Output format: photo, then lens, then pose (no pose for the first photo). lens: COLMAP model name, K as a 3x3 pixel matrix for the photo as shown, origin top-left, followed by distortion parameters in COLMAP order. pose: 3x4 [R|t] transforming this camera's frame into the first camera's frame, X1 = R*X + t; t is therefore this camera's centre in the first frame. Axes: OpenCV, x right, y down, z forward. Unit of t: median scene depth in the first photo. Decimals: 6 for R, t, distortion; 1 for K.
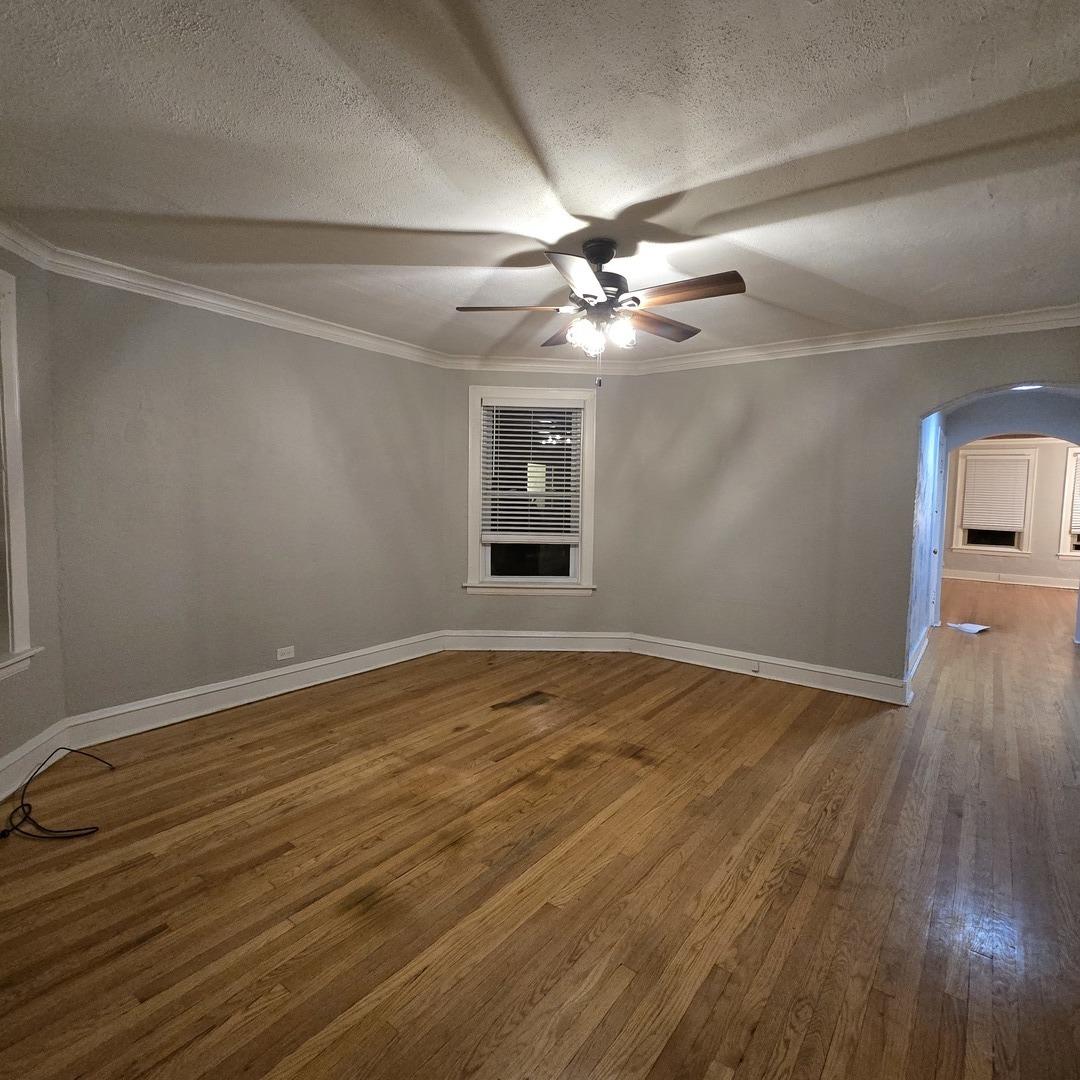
lens RADIAL K [[595.0, 0, 543.8], [0, 595.0, 538.4], [0, 0, 1]] dist [0.000061, -0.000398]
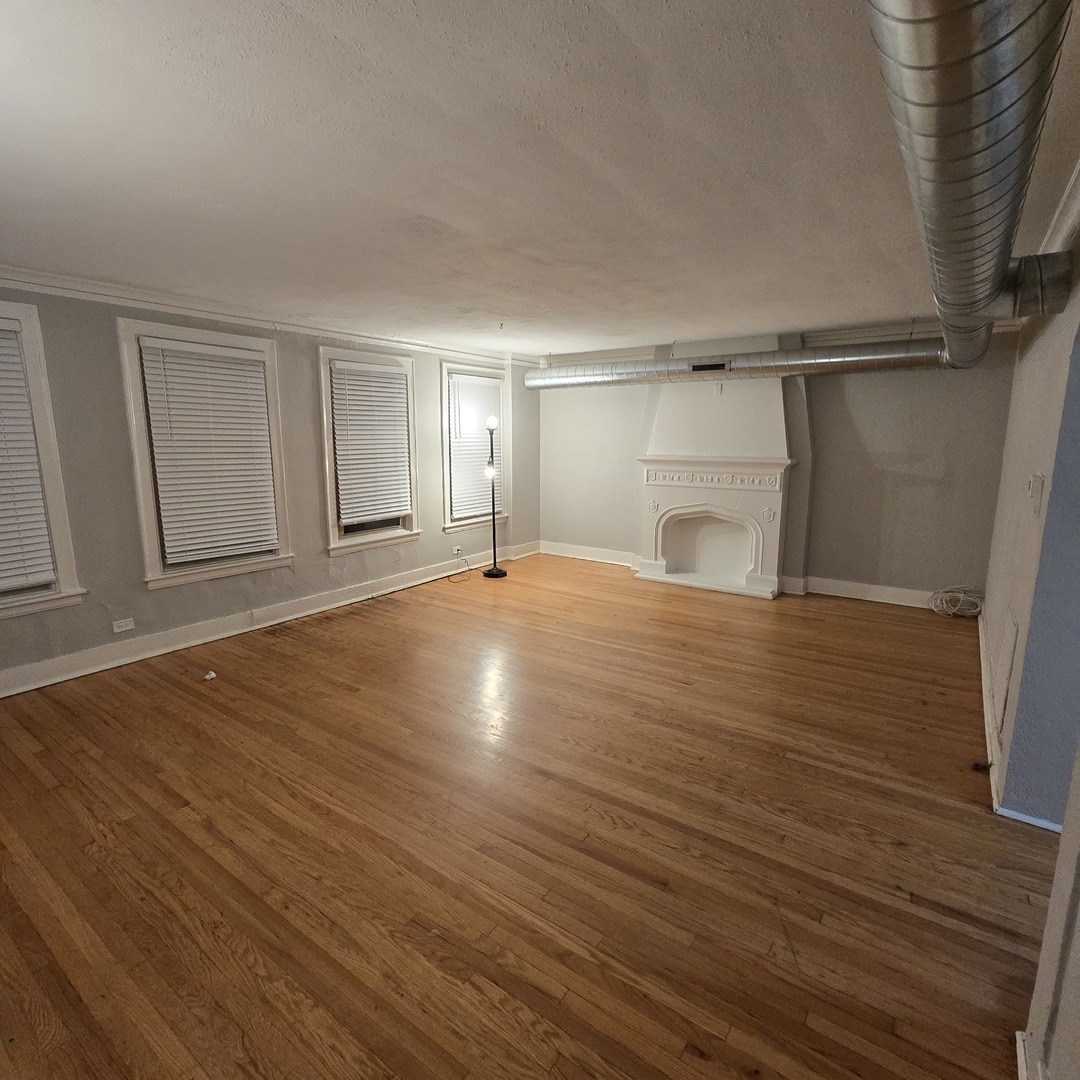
lens RADIAL K [[595.0, 0, 550.3], [0, 595.0, 537.2], [0, 0, 1]] dist [0.000061, -0.000398]
pose [[-0.034470, -0.197564, 0.979684, 0.532754], [0.065068, 0.977743, 0.199462, -0.127534], [-0.997285, 0.070622, -0.020848, 1.316755]]
